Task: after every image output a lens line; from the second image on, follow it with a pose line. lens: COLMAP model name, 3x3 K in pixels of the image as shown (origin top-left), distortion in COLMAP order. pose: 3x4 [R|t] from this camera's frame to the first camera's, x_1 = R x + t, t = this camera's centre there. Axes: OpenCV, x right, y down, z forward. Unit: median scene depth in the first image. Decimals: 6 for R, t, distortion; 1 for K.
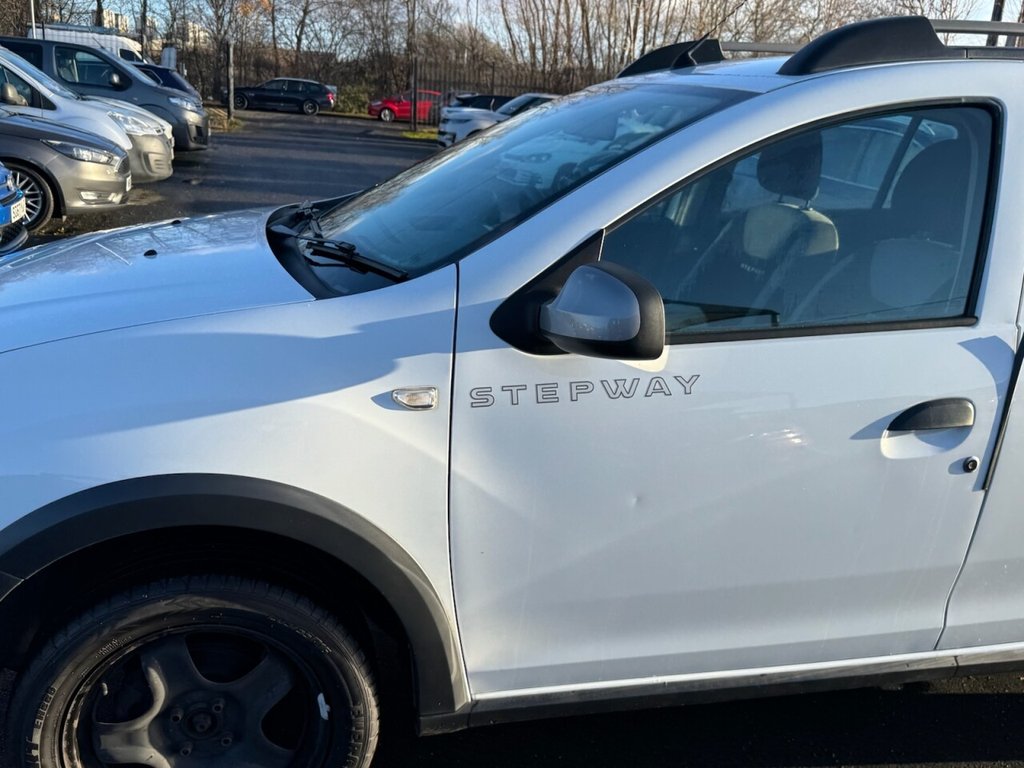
lens RADIAL K [[921.1, 0, 504.9], [0, 921.1, 384.0], [0, 0, 1]] dist [0.163135, -0.338143]
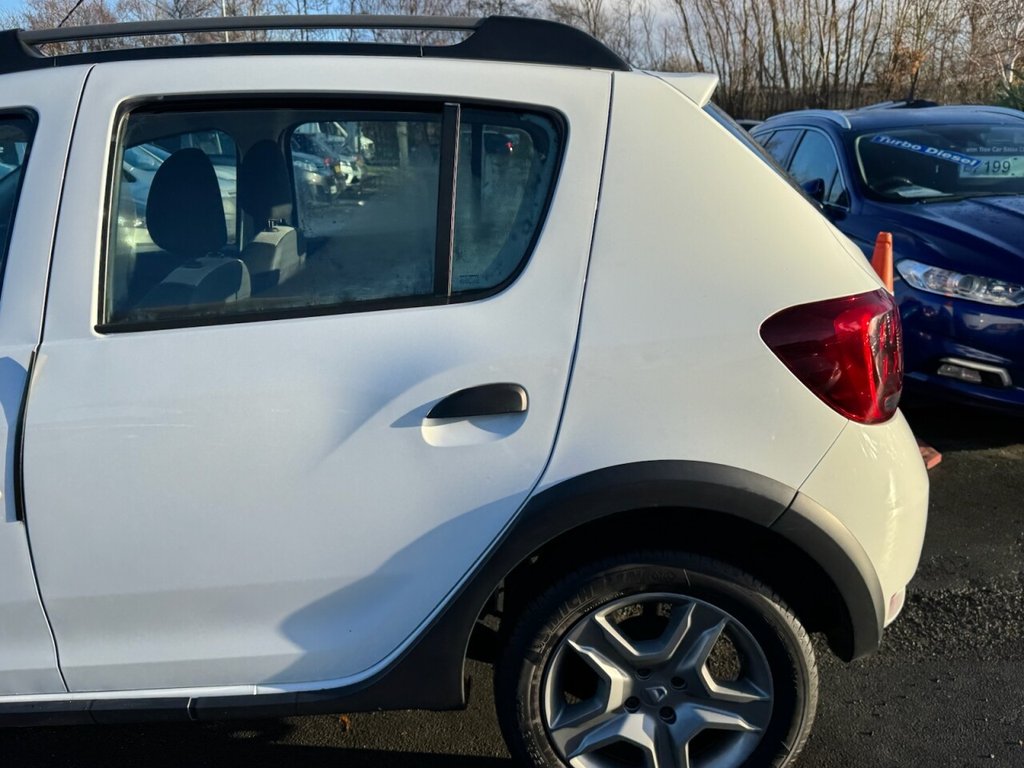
lens RADIAL K [[921.1, 0, 504.9], [0, 921.1, 384.0], [0, 0, 1]] dist [0.163135, -0.338143]
pose [[0.965715, -0.029213, -0.257956, 0.153413], [0.019081, 0.998948, -0.041697, 0.002996], [0.258903, 0.035346, 0.965256, 0.026717]]
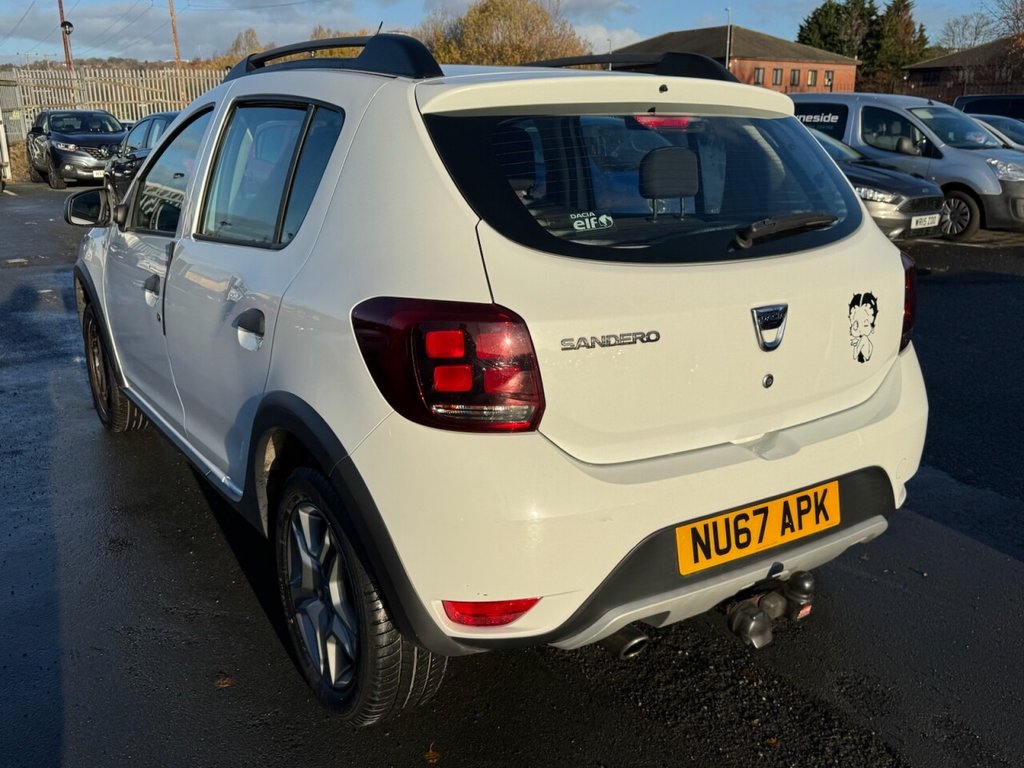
lens RADIAL K [[921.1, 0, 504.9], [0, 921.1, 384.0], [0, 0, 1]] dist [0.163135, -0.338143]
pose [[0.342079, 0.191221, -0.920009, 0.285652], [-0.253653, 0.961521, 0.105535, -0.017124], [0.904789, 0.197262, 0.377419, 0.117596]]
